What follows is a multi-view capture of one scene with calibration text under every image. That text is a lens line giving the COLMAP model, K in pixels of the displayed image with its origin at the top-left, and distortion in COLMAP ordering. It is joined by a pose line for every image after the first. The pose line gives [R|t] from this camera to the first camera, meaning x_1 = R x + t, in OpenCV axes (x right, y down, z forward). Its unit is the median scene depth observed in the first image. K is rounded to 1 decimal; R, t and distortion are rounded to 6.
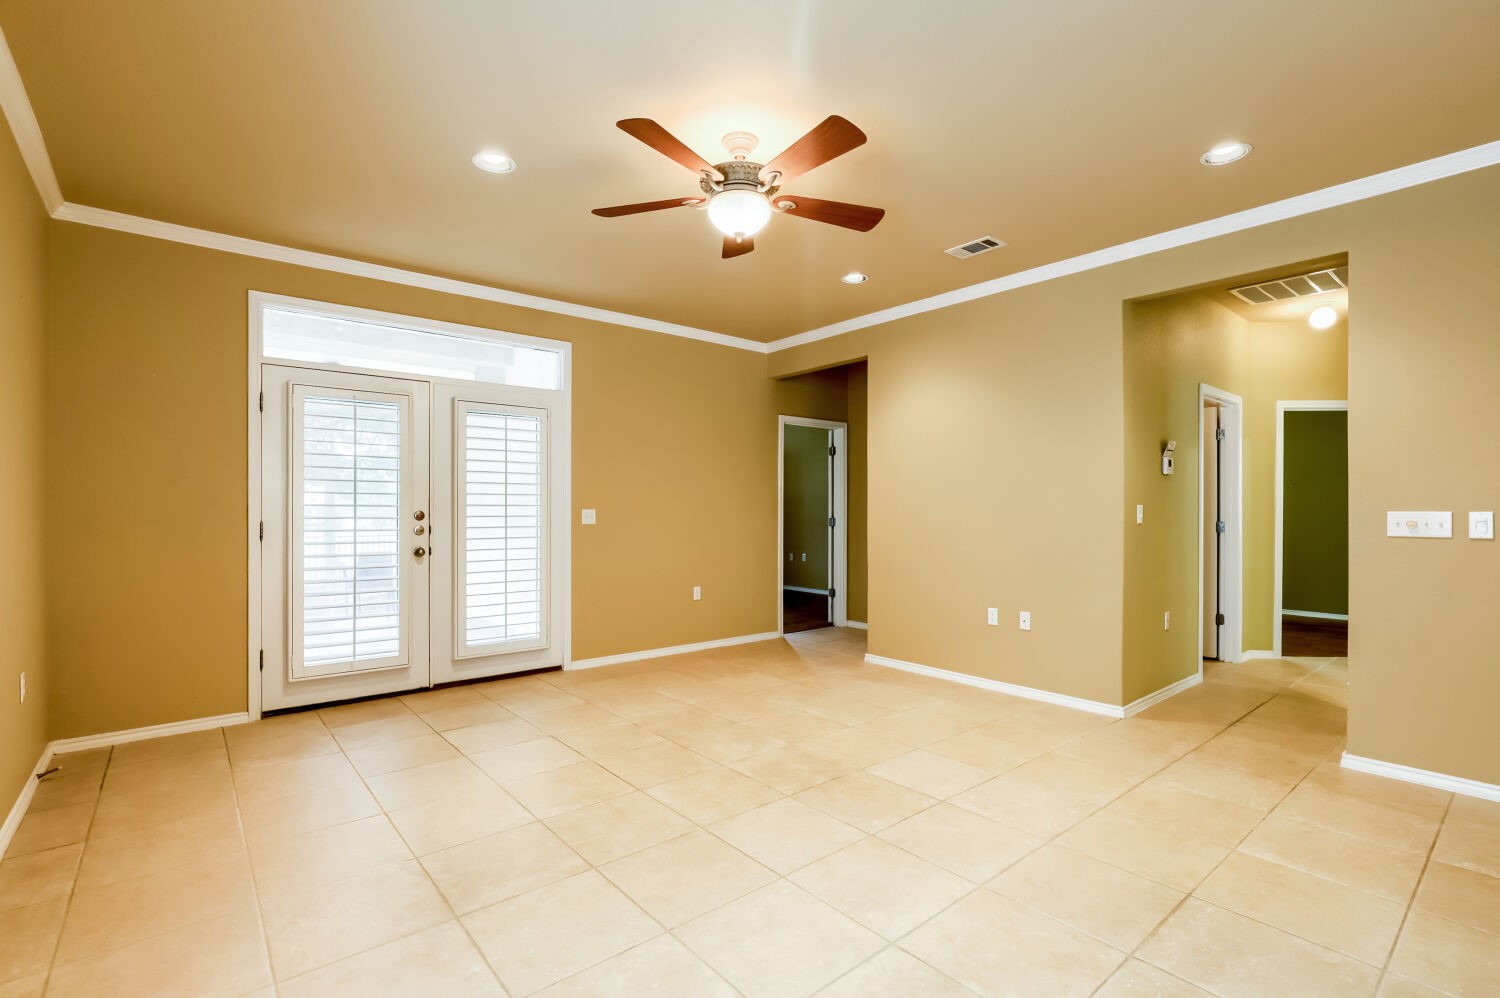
lens RADIAL K [[688.3, 0, 738.3], [0, 688.3, 509.2], [0, 0, 1]] dist [-0.016676, -0.000021]
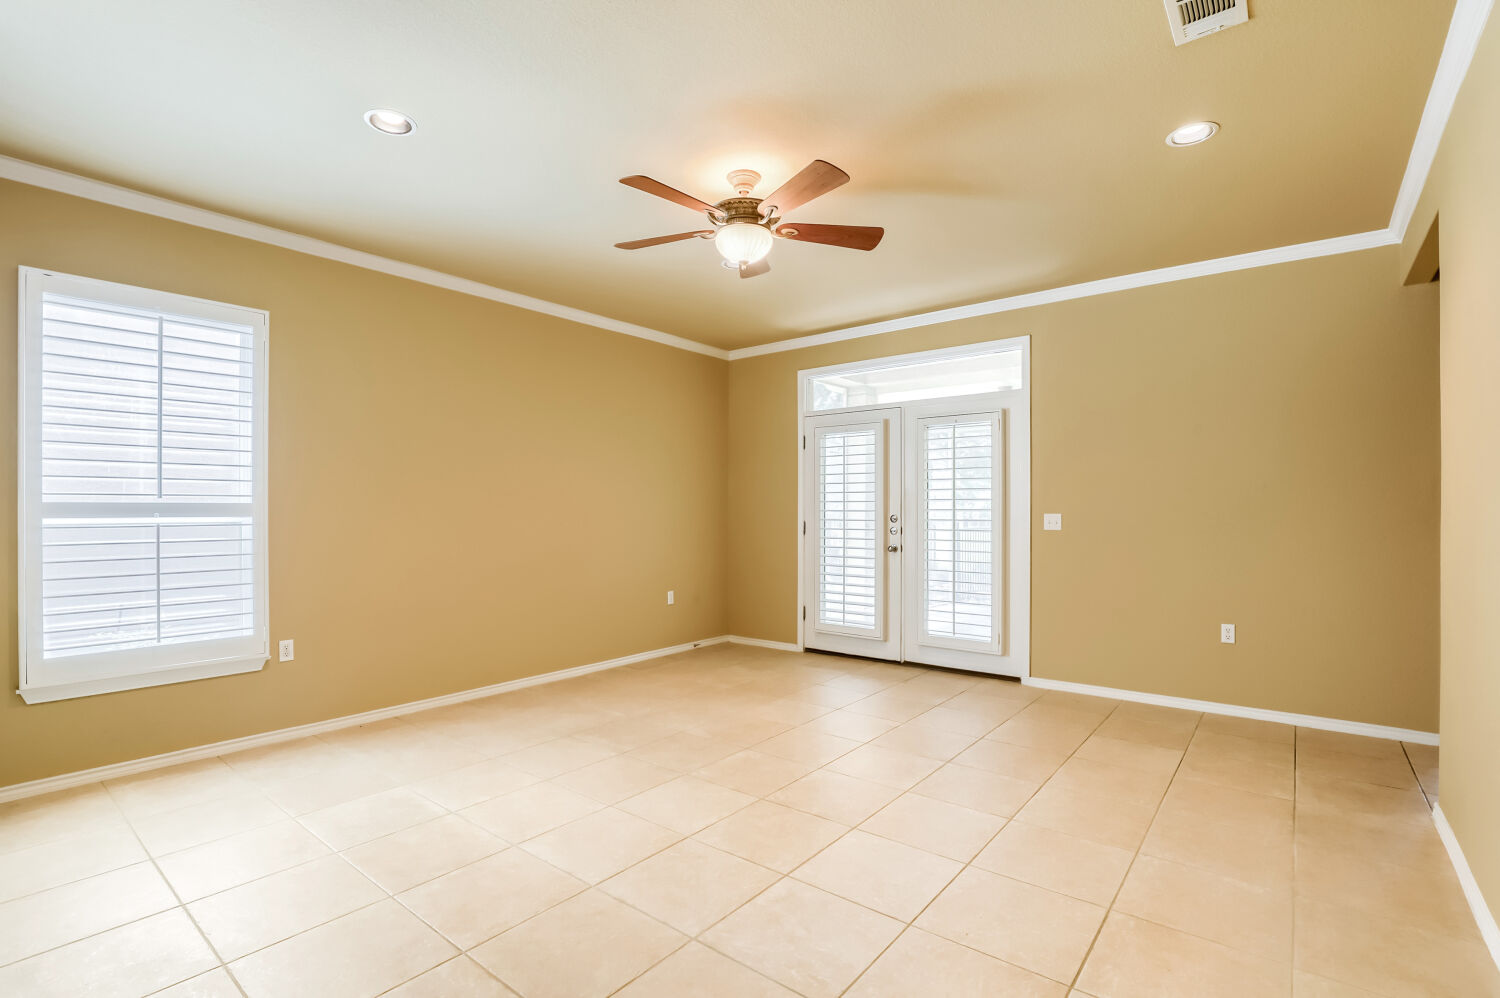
lens RADIAL K [[688.3, 0, 738.3], [0, 688.3, 509.2], [0, 0, 1]] dist [-0.016676, -0.000021]
pose [[0.197618, -0.003575, -0.980273, 0.678704], [0.000253, 0.999994, -0.003596, -0.002845], [0.980279, 0.000463, 0.197618, 0.490206]]
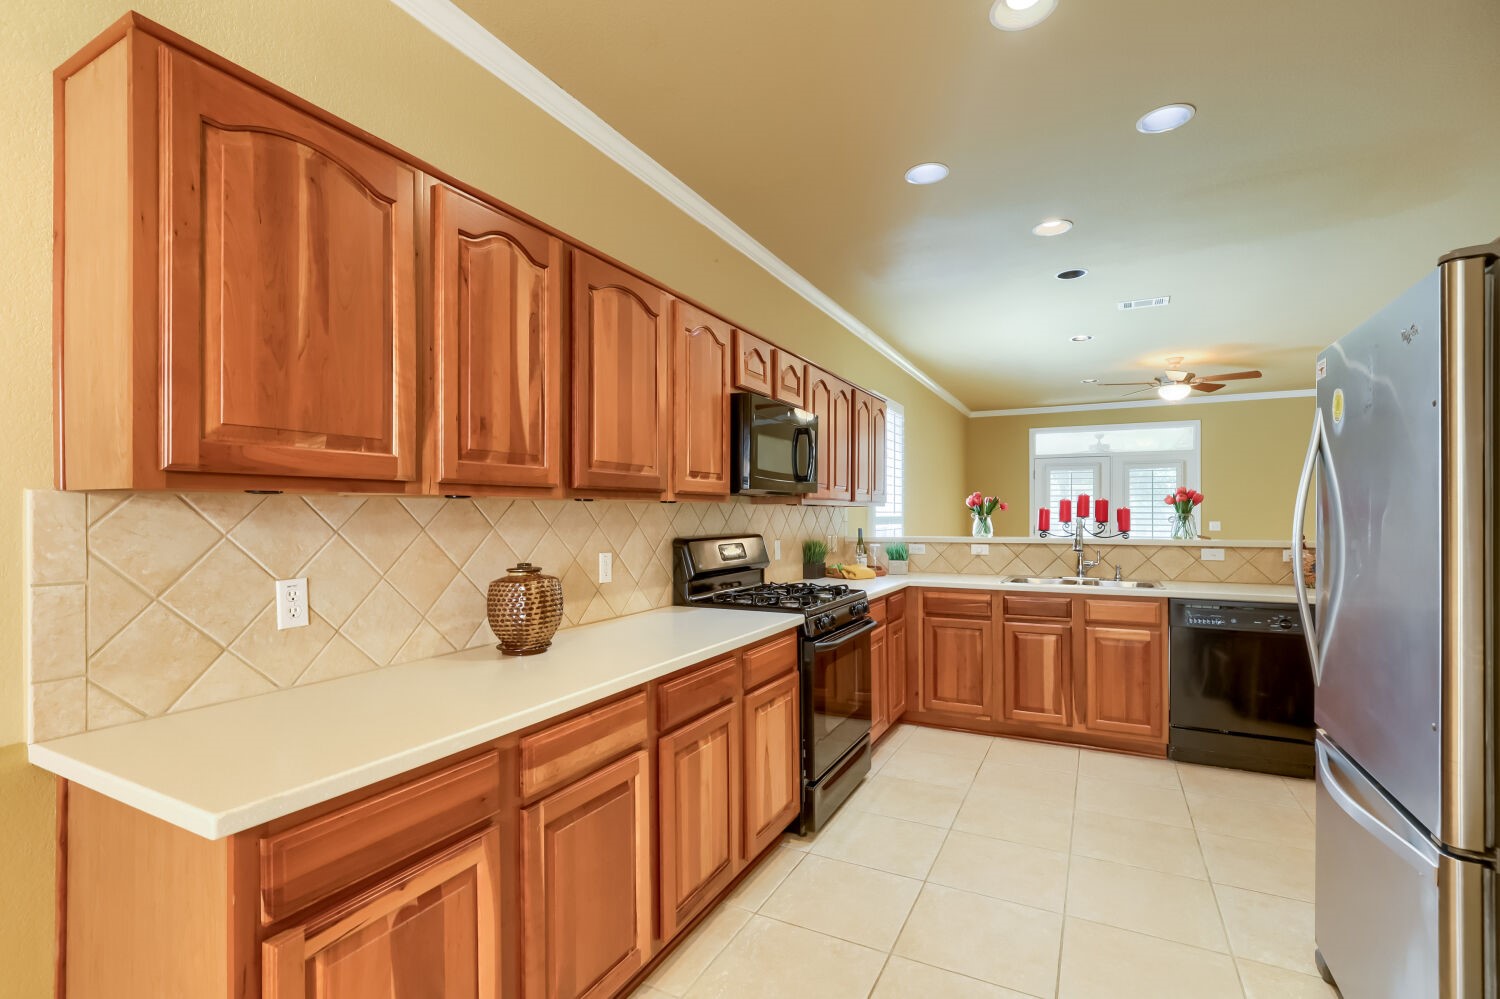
lens RADIAL K [[688.3, 0, 738.3], [0, 688.3, 509.7], [0, 0, 1]] dist [-0.016676, -0.000021]
pose [[0.391609, -0.003304, -0.920126, 0.958972], [0.001066, 0.999995, -0.003137, -0.026440], [0.920131, 0.000248, 0.391610, -0.771375]]
